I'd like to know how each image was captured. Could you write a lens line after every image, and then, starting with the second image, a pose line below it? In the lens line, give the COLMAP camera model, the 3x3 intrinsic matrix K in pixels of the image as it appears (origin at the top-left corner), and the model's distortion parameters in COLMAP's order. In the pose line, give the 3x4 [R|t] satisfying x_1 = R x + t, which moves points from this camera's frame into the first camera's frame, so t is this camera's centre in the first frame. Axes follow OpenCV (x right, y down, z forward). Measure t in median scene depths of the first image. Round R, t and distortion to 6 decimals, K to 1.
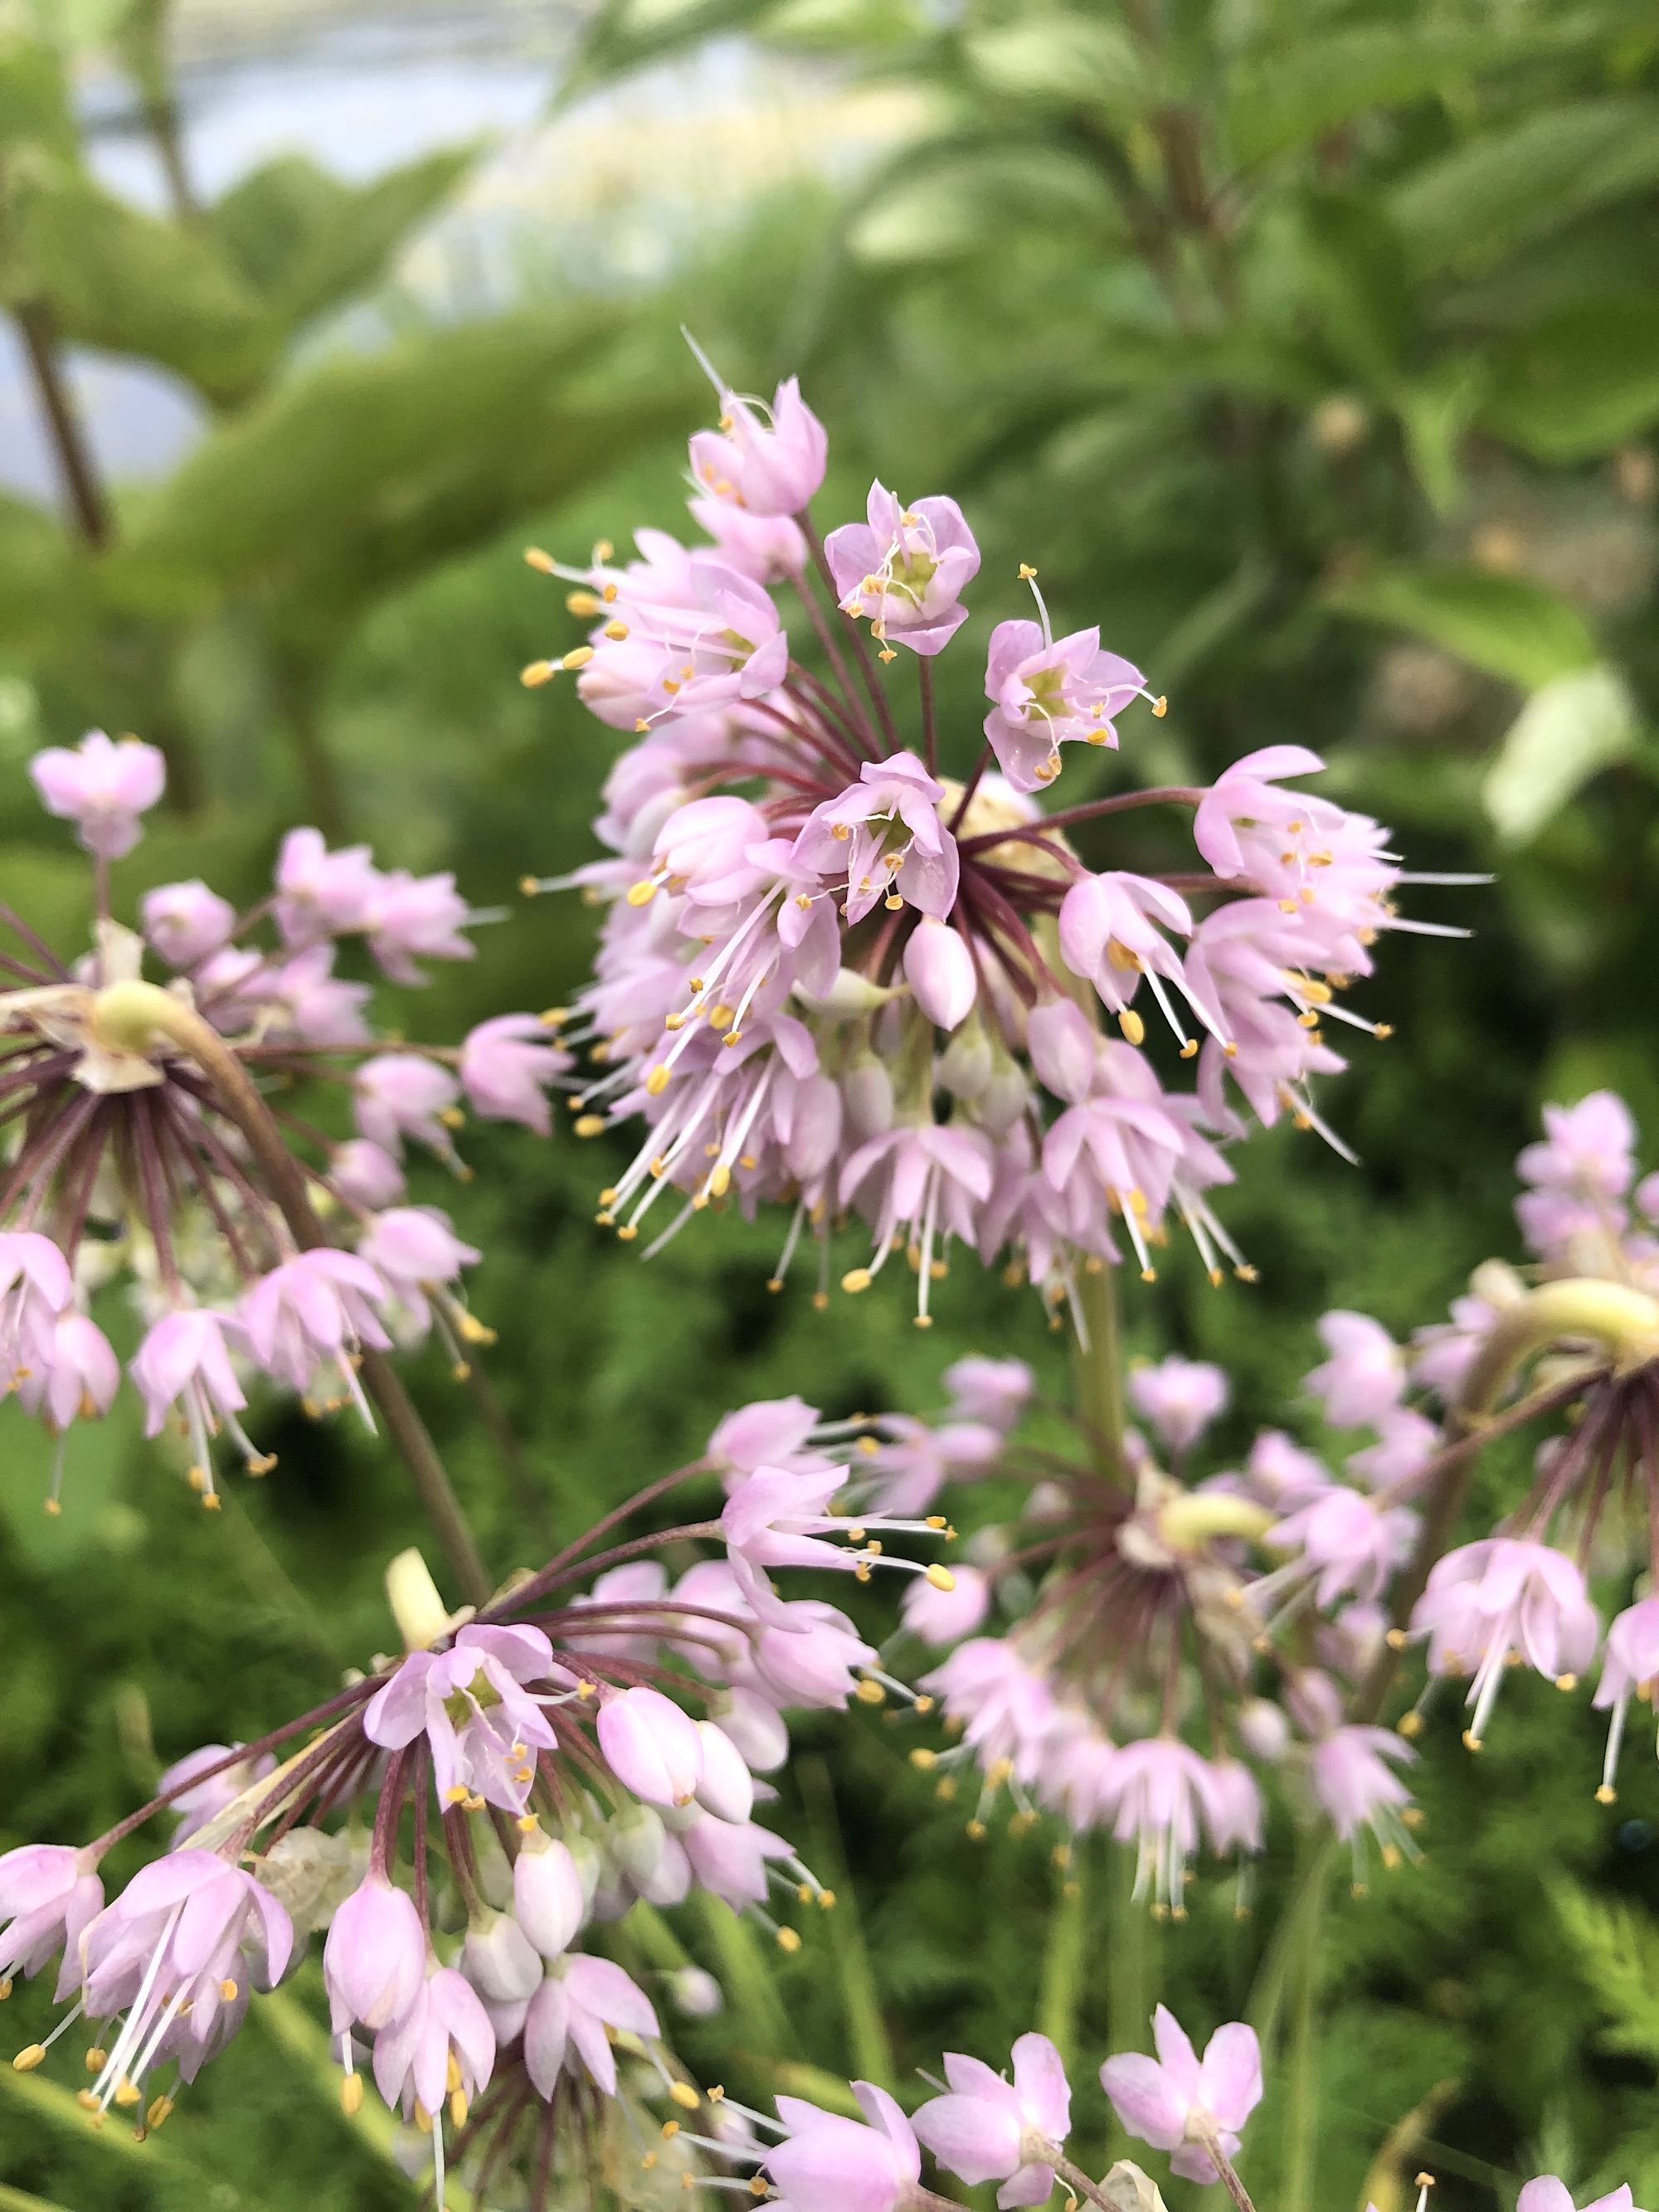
lens RADIAL K [[1901.5, 0, 829.5], [0, 1901.5, 1106.0], [0, 0, 1]] dist [-0.009302, 0.005526]
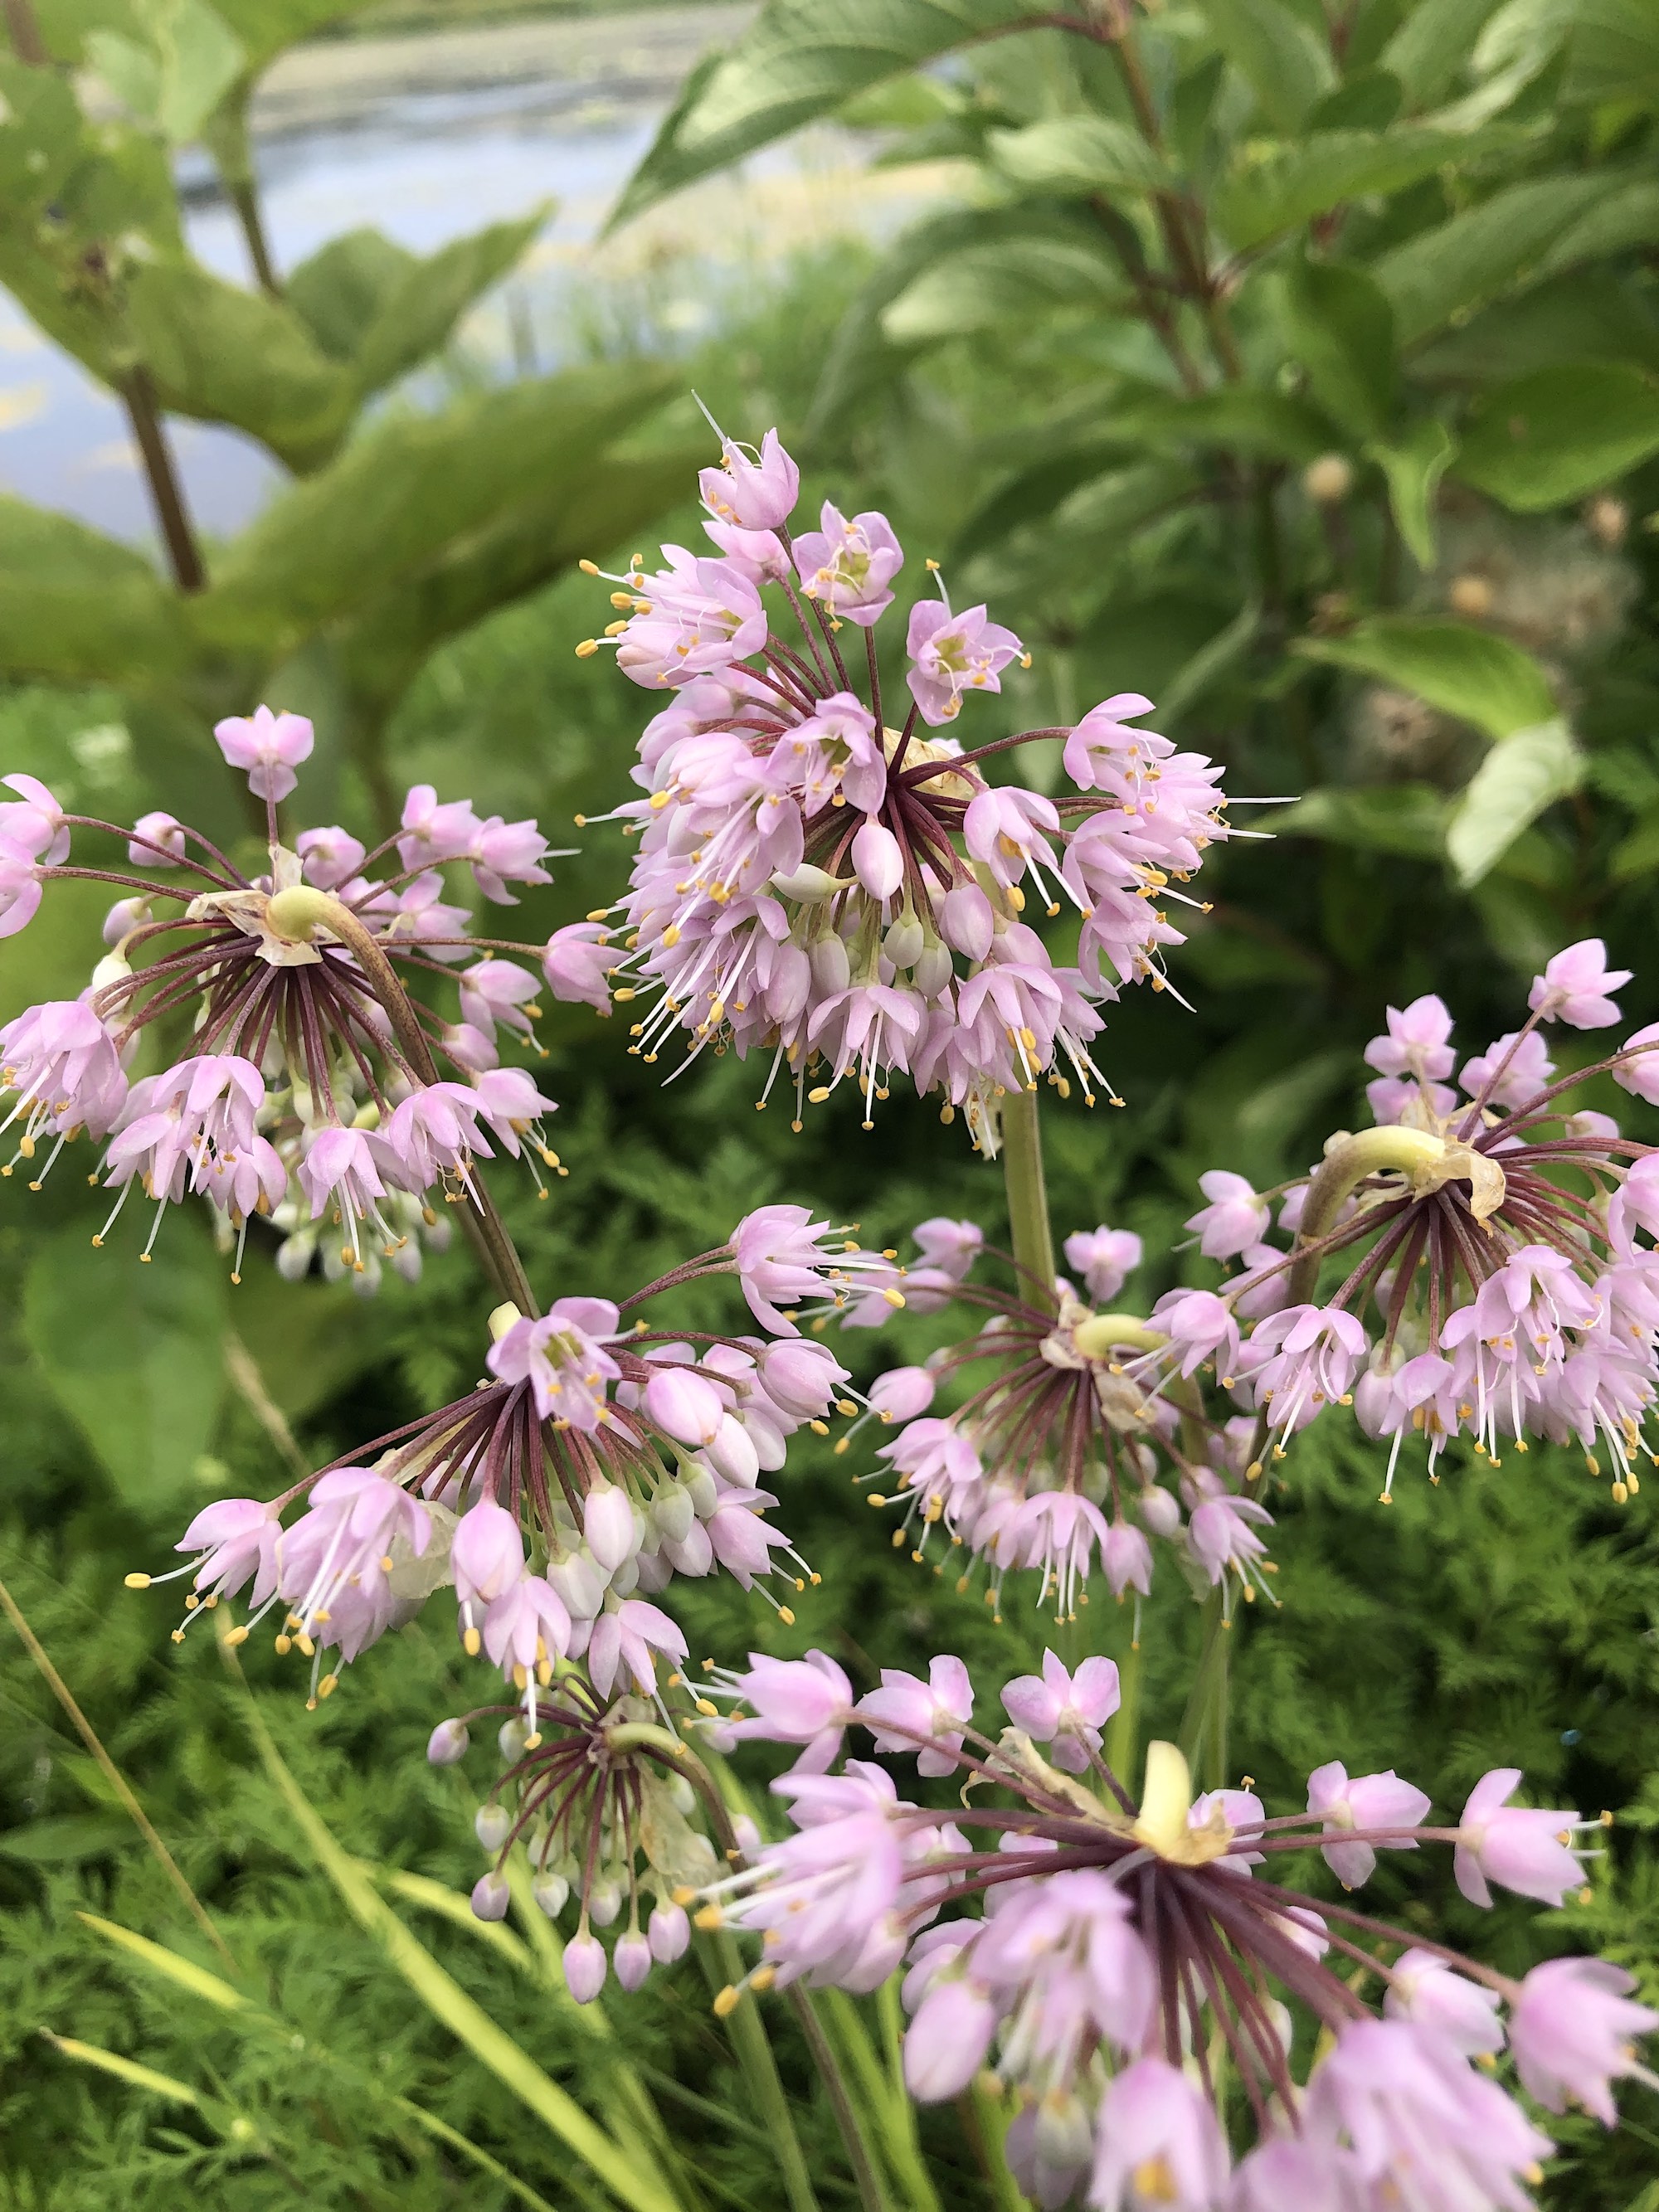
lens RADIAL K [[1901.5, 0, 829.5], [0, 1901.5, 1106.0], [0, 0, 1]] dist [-0.009302, 0.005526]
pose [[0.999698, 0.007499, -0.023421, 0.053665], [-0.008158, 0.999570, -0.028173, 0.136824], [0.023200, 0.028356, 0.999329, -0.341493]]
